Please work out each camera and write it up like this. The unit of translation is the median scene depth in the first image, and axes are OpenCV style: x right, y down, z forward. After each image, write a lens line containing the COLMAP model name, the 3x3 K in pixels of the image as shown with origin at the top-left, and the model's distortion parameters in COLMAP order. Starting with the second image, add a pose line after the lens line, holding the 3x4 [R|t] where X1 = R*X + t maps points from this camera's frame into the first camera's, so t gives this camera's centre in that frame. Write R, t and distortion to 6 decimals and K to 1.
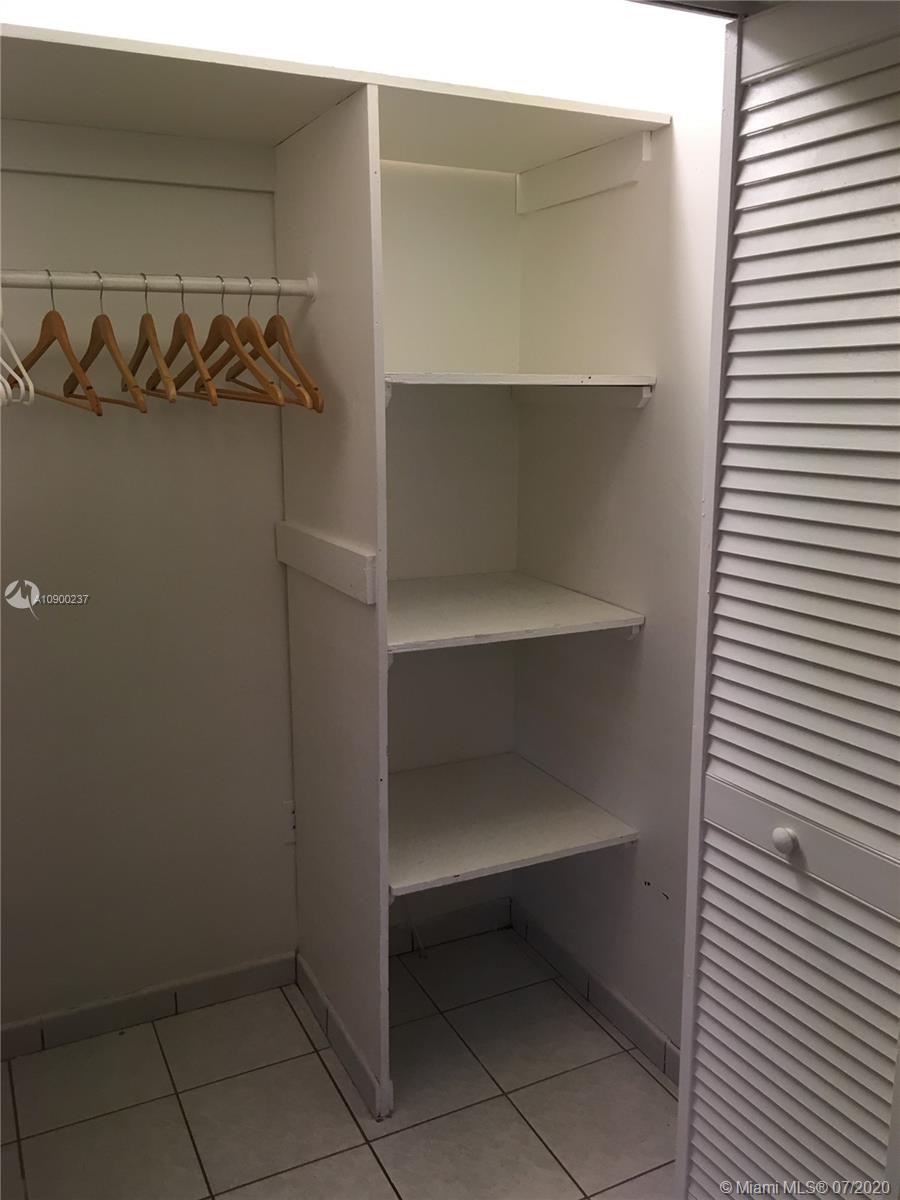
lens RADIAL K [[998.5, 0, 450.0], [0, 998.5, 600.0], [0, 0, 1]] dist [0.060671, -0.071625]
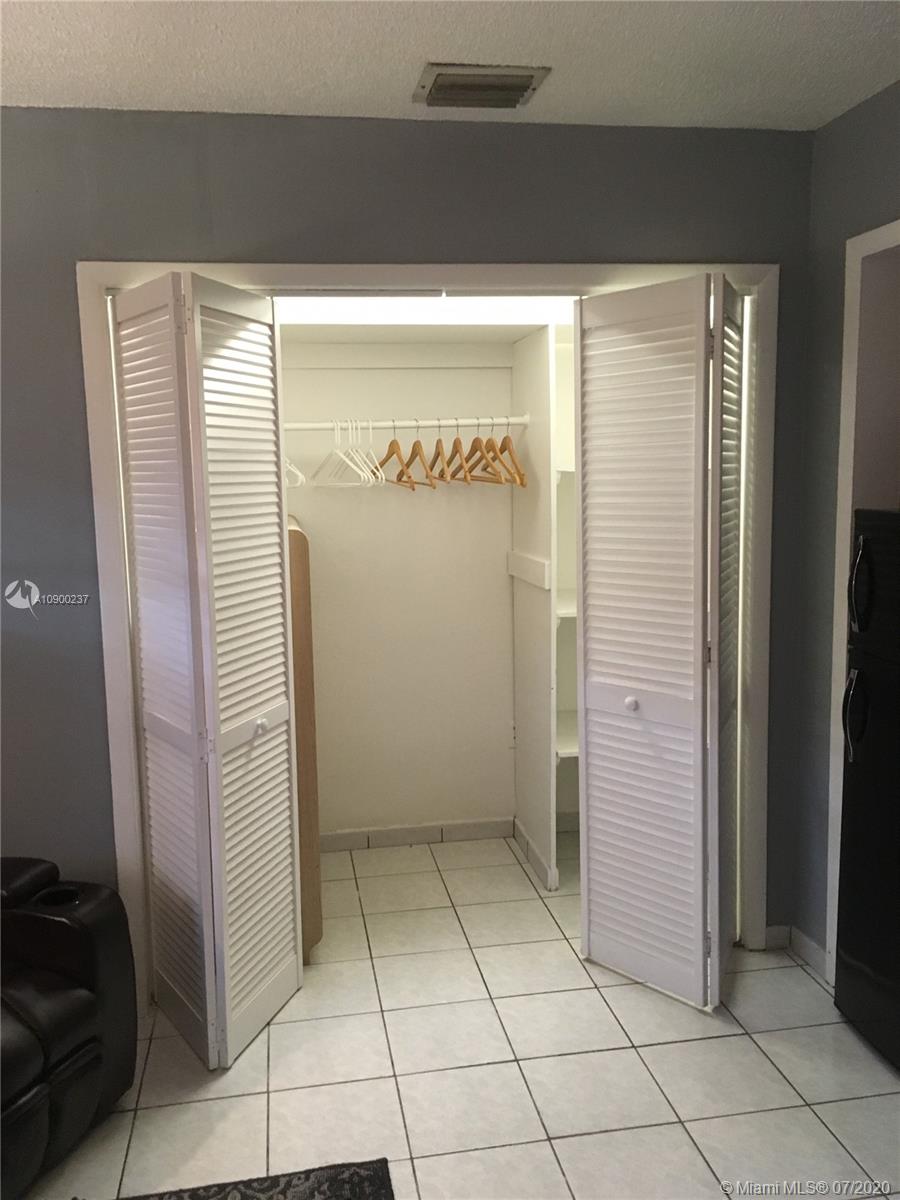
lens RADIAL K [[998.5, 0, 450.0], [0, 998.5, 600.0], [0, 0, 1]] dist [0.060671, -0.071625]
pose [[0.957626, 0.019150, -0.287378, 0.265591], [-0.040396, 0.996855, -0.068182, 0.148896], [0.285168, 0.076902, 0.955388, -0.774944]]
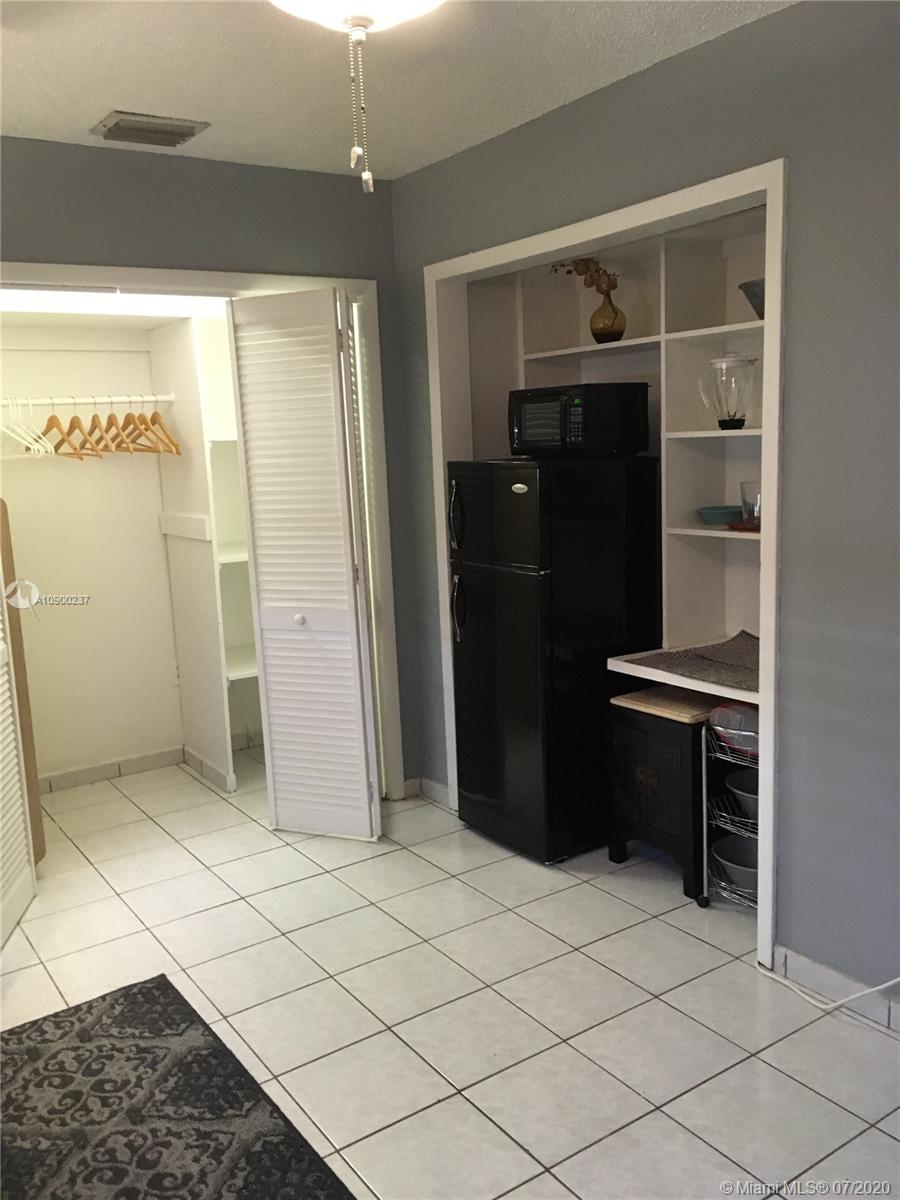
lens RADIAL K [[998.5, 0, 450.0], [0, 998.5, 600.0], [0, 0, 1]] dist [0.060671, -0.071625]
pose [[0.988557, -0.064601, 0.136314, 0.129176], [0.070943, 0.996588, -0.042183, 0.251589], [-0.133124, 0.051371, 0.989767, -1.185284]]
